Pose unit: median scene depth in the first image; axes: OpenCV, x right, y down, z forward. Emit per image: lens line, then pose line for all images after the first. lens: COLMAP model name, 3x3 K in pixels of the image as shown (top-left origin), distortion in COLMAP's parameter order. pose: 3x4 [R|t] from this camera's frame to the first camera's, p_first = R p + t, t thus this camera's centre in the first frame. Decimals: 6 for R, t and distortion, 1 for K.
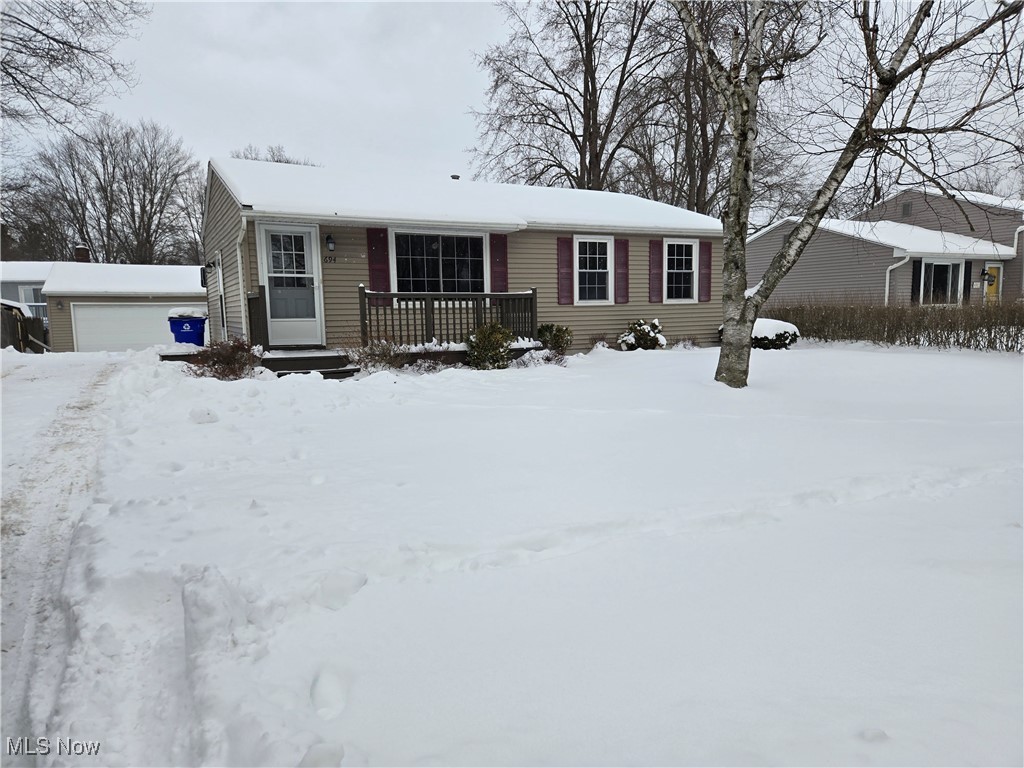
lens RADIAL K [[685.7, 0, 510.0], [0, 685.7, 385.0], [0, 0, 1]] dist [0.044638, -0.013184]
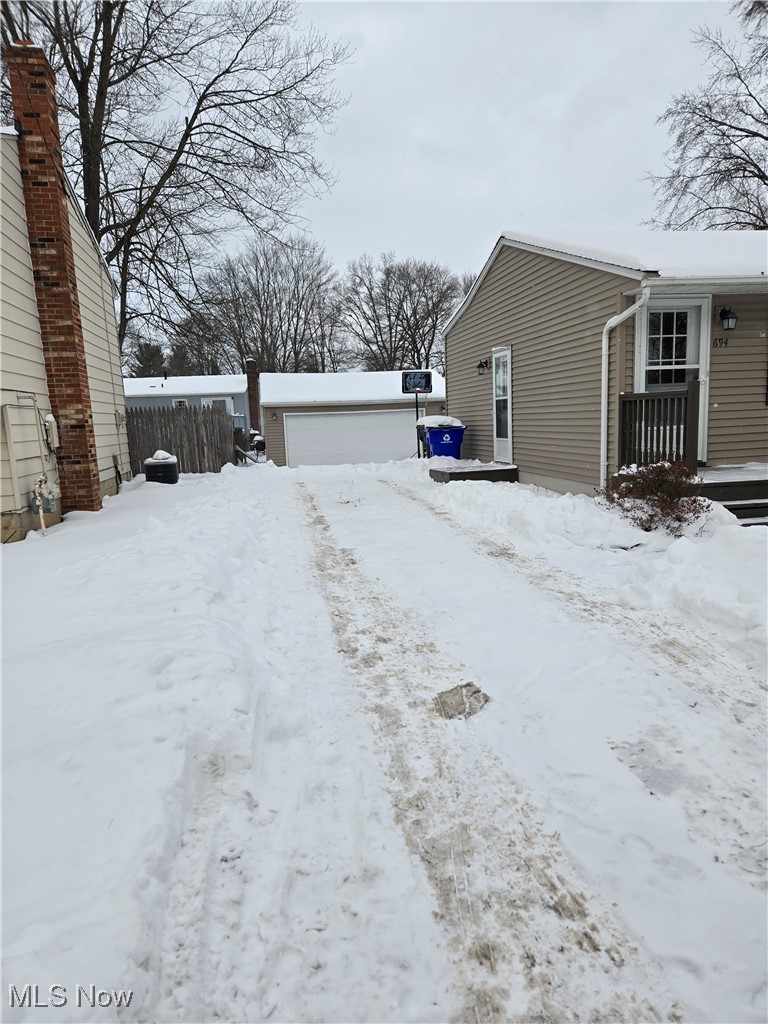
lens RADIAL K [[685.7, 0, 387.5], [0, 685.7, 515.2], [0, 0, 1]] dist [0.044638, -0.013184]
pose [[0.956236, 0.017149, -0.292094, -0.382561], [-0.004845, 0.999072, 0.042792, -0.030256], [0.292557, -0.039504, 0.955432, 0.192826]]
